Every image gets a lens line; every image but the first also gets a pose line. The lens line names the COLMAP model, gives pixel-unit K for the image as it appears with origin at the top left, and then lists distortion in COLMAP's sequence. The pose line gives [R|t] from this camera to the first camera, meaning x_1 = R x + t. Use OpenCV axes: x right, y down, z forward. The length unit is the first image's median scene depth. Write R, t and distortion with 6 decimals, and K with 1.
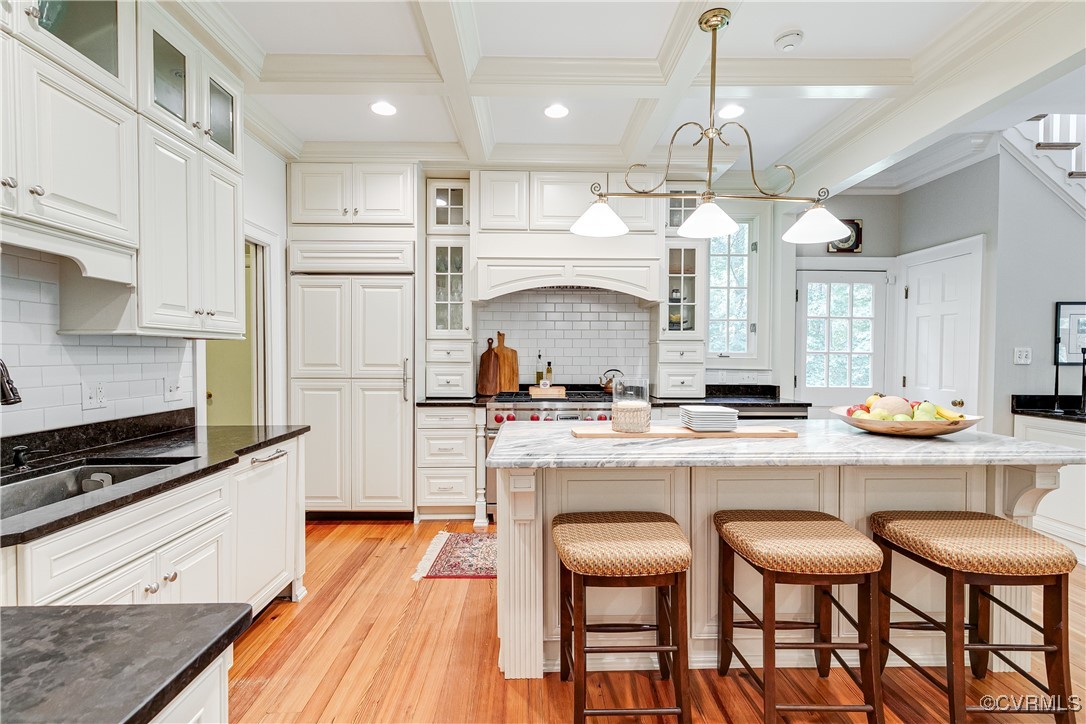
lens RADIAL K [[494.5, 0, 538.3], [0, 494.5, 362.3], [0, 0, 1]] dist [0.009639, -0.001822]
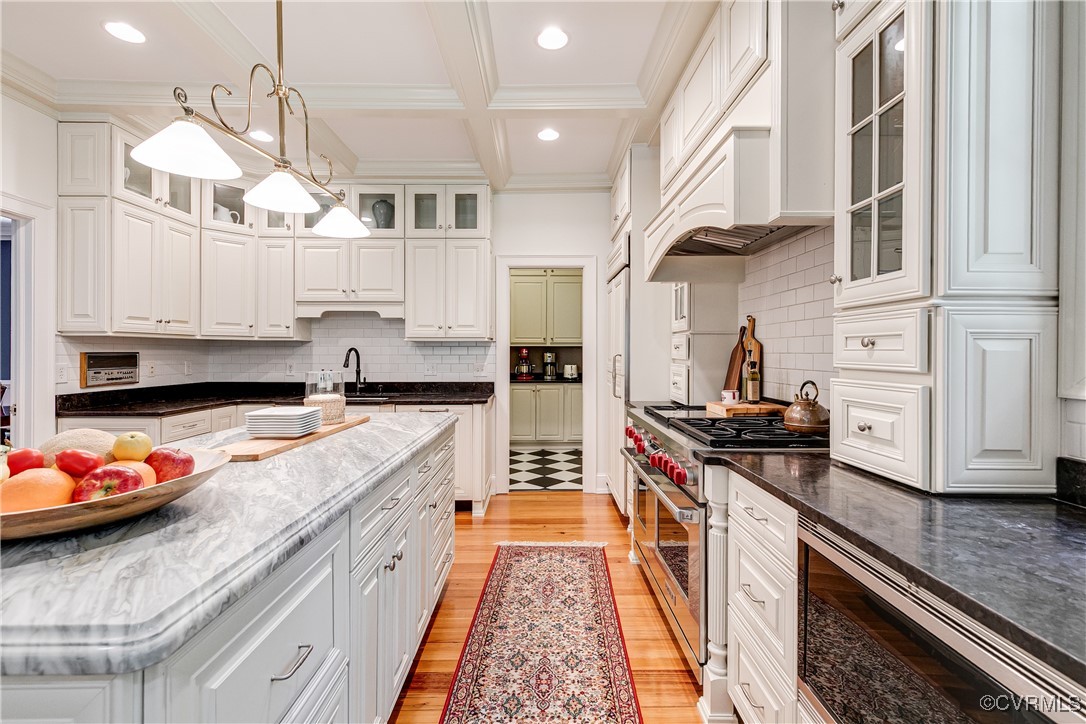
lens RADIAL K [[494.5, 0, 549.1], [0, 494.5, 350.7], [0, 0, 1]] dist [0.009639, -0.001822]
pose [[-0.004642, -0.004367, -0.999980, 0.660056], [-0.017460, 0.999838, -0.004285, -0.007553], [0.999837, 0.017440, -0.004717, 0.810774]]
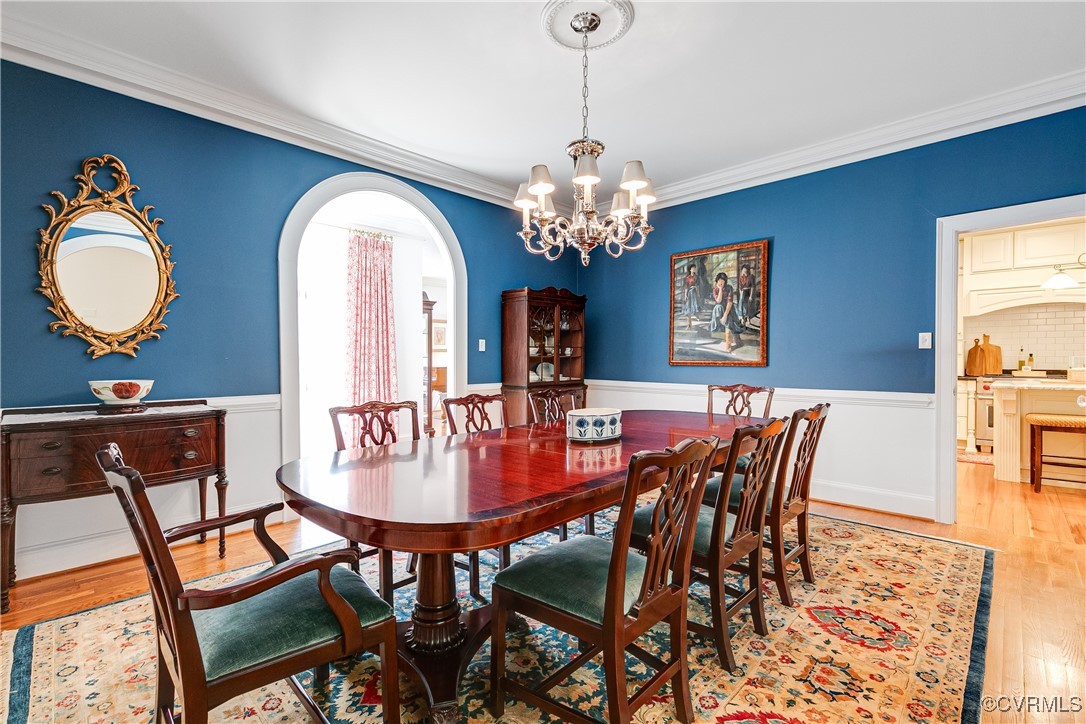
lens RADIAL K [[494.5, 0, 548.8], [0, 494.5, 360.8], [0, 0, 1]] dist [0.009639, -0.001822]
pose [[0.721374, 0.008049, -0.692499, 0.014728], [-0.015241, 0.999875, -0.004255, 0.050860], [0.692378, 0.013624, 0.721406, -1.121581]]
